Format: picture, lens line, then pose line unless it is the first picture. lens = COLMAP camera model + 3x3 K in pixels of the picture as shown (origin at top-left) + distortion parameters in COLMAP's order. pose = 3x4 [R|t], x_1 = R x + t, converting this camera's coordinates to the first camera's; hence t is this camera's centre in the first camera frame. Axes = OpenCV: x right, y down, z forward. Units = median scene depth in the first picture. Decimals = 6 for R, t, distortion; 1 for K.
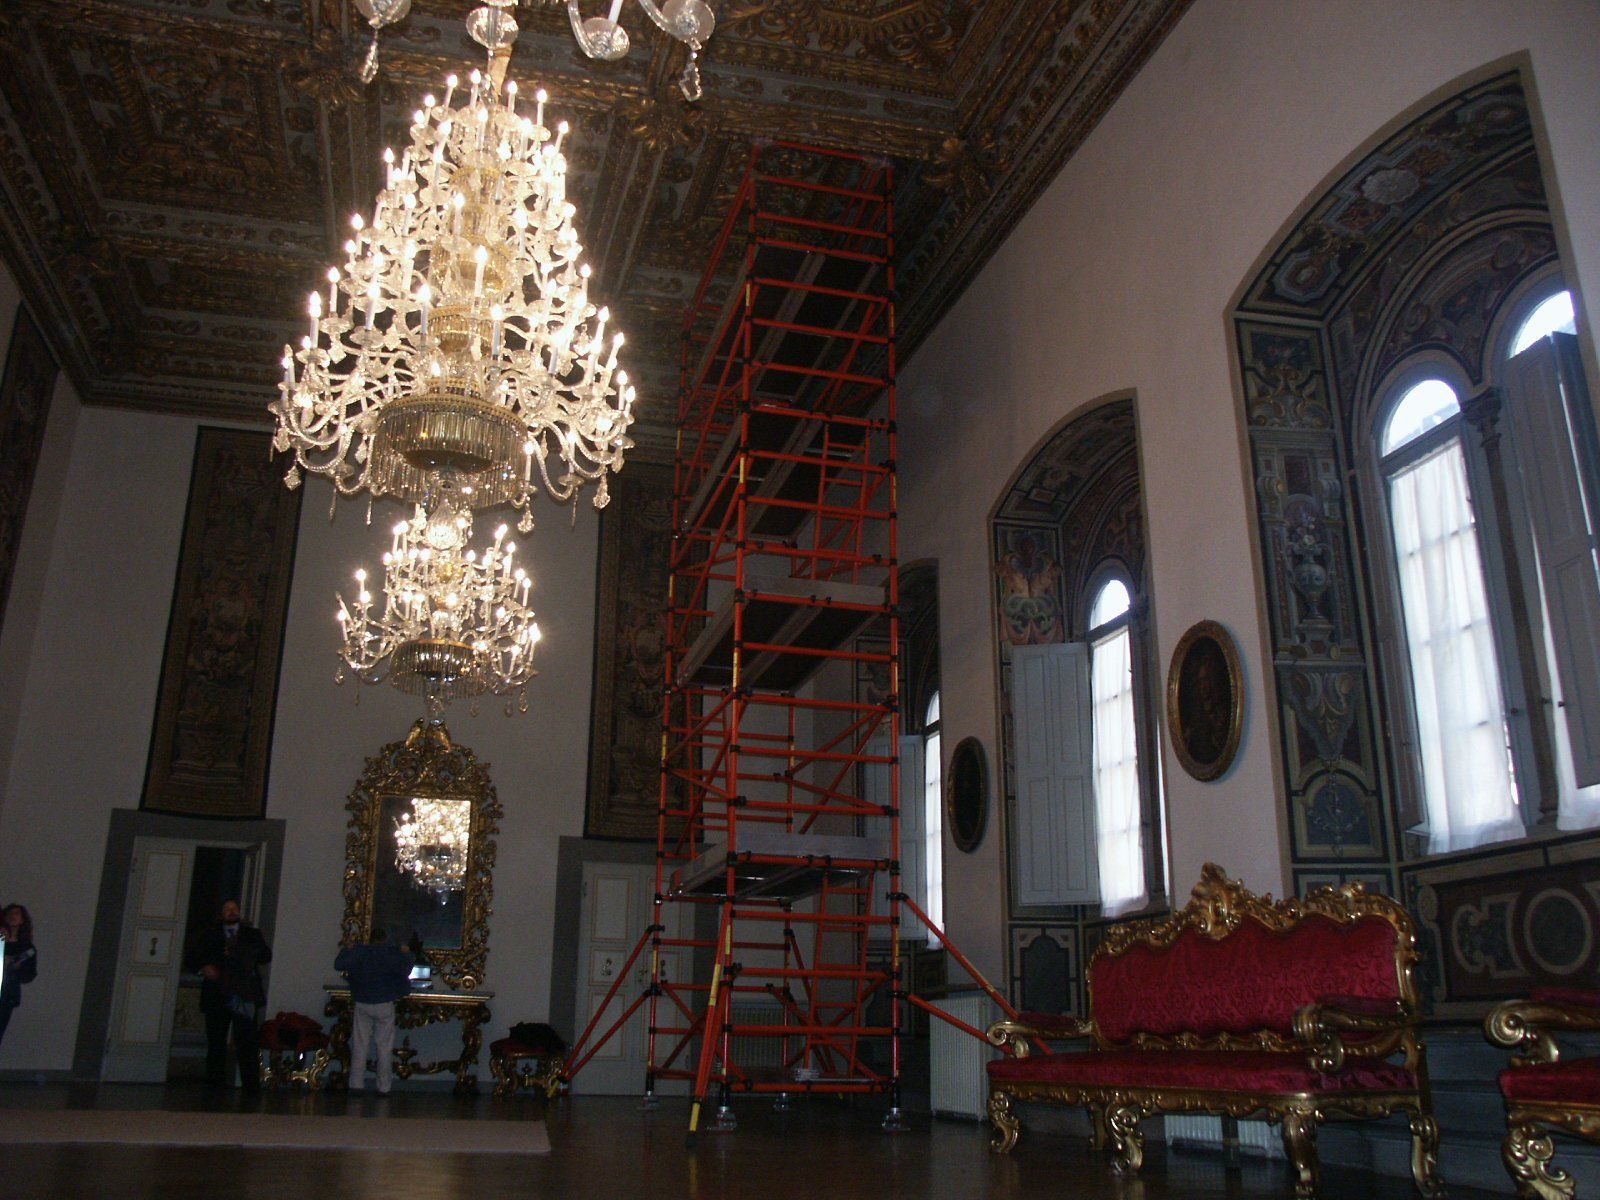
lens RADIAL K [[1333.1, 0, 792.8], [0, 1333.1, 587.2], [0, 0, 1]] dist [-0.175211, 0.138932]
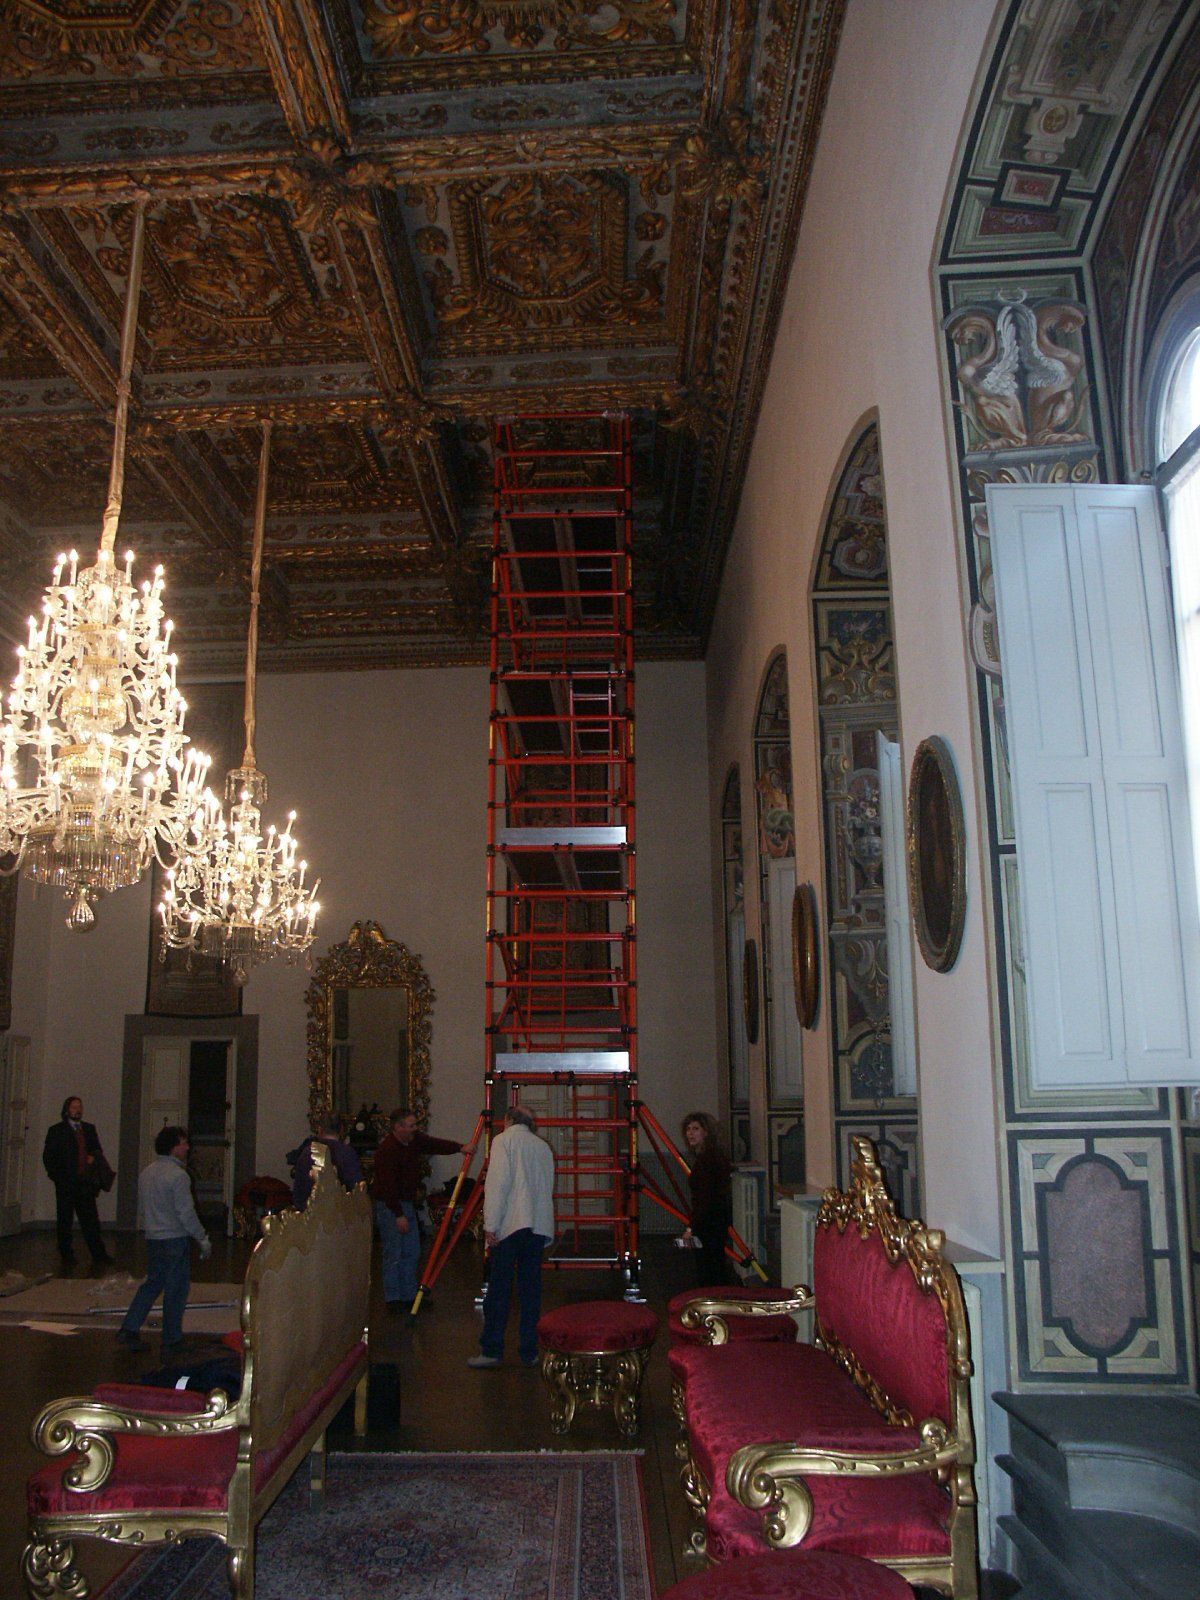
lens RADIAL K [[1349.2, 0, 600.0], [0, 1349.2, 800.0], [0, 0, 1]] dist [-0.196520, 0.246089]
pose [[0.957199, -0.083825, -0.277026, 0.346547], [0.113966, 0.988977, 0.094529, -0.125467], [0.266048, -0.122054, 0.956201, -0.085736]]
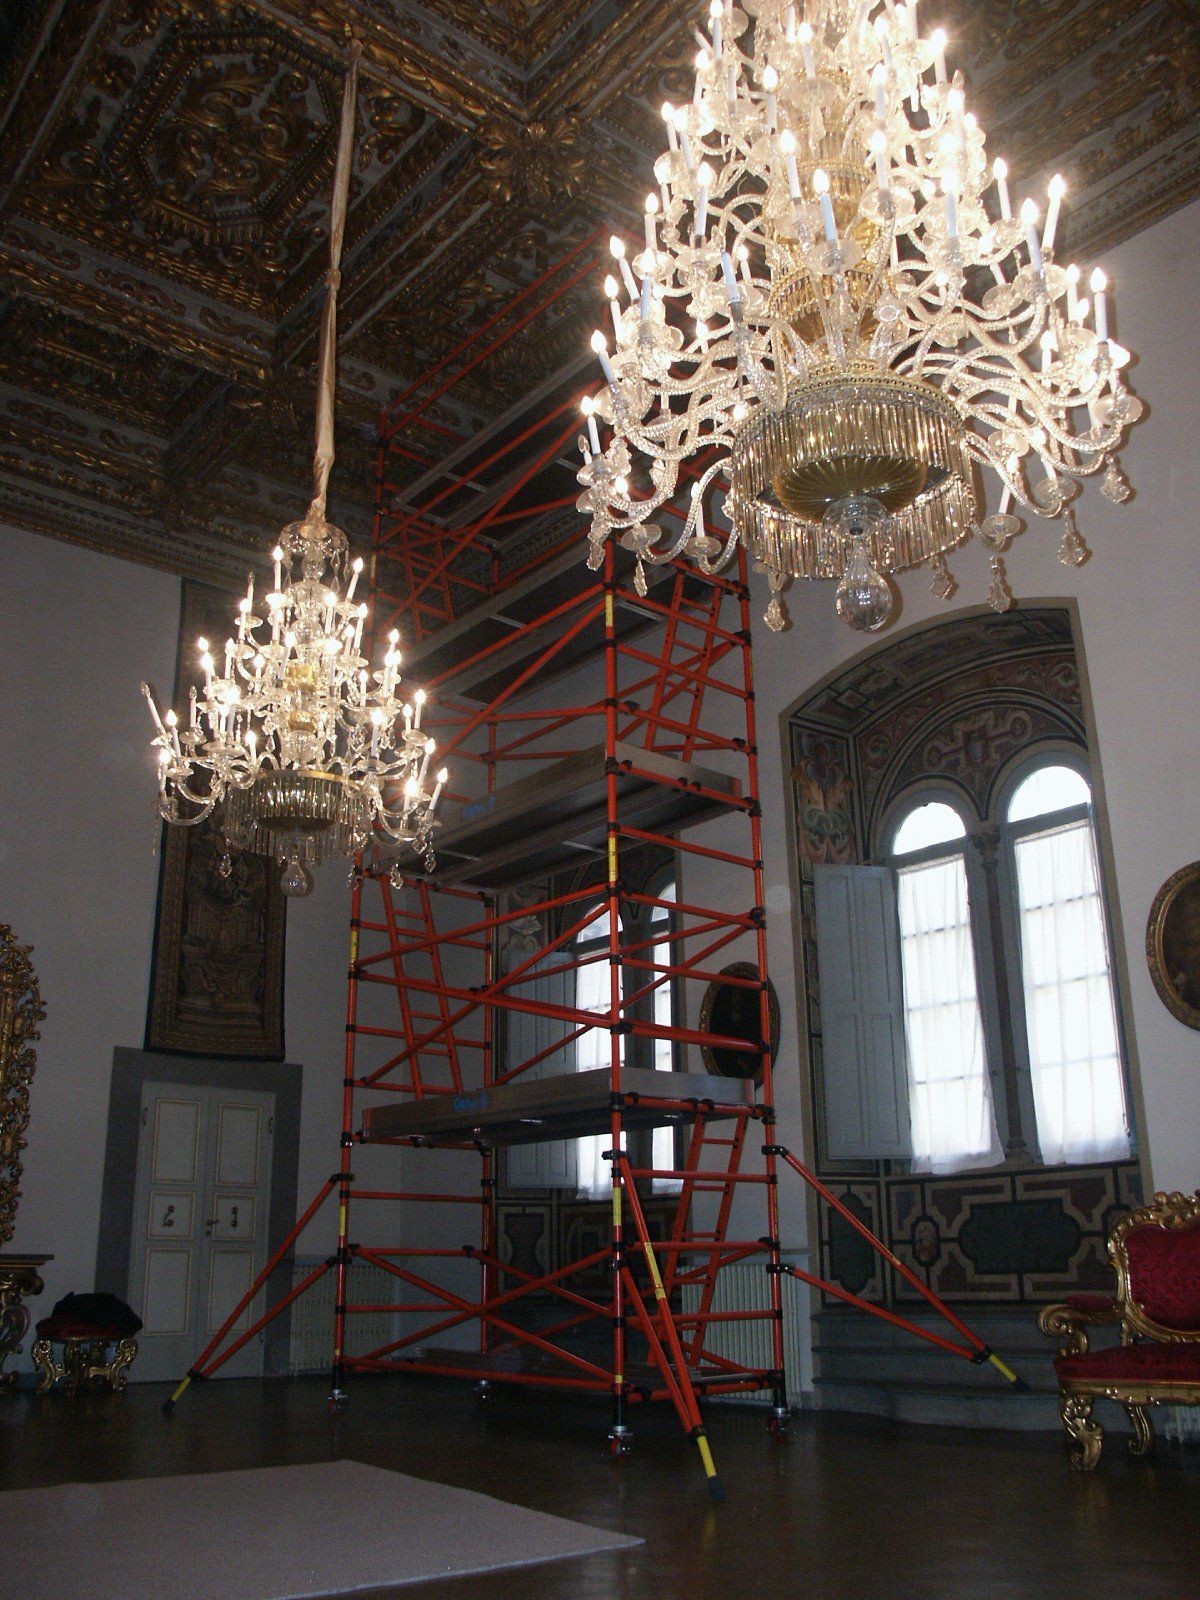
lens RADIAL K [[1333.1, 0, 598.4], [0, 1333.1, 812.4], [0, 0, 1]] dist [-0.175211, 0.138932]
pose [[0.908021, 0.114465, 0.402983, -0.328784], [-0.116442, 0.993002, -0.019683, 0.045532], [-0.402416, -0.029052, 0.914996, 0.254854]]
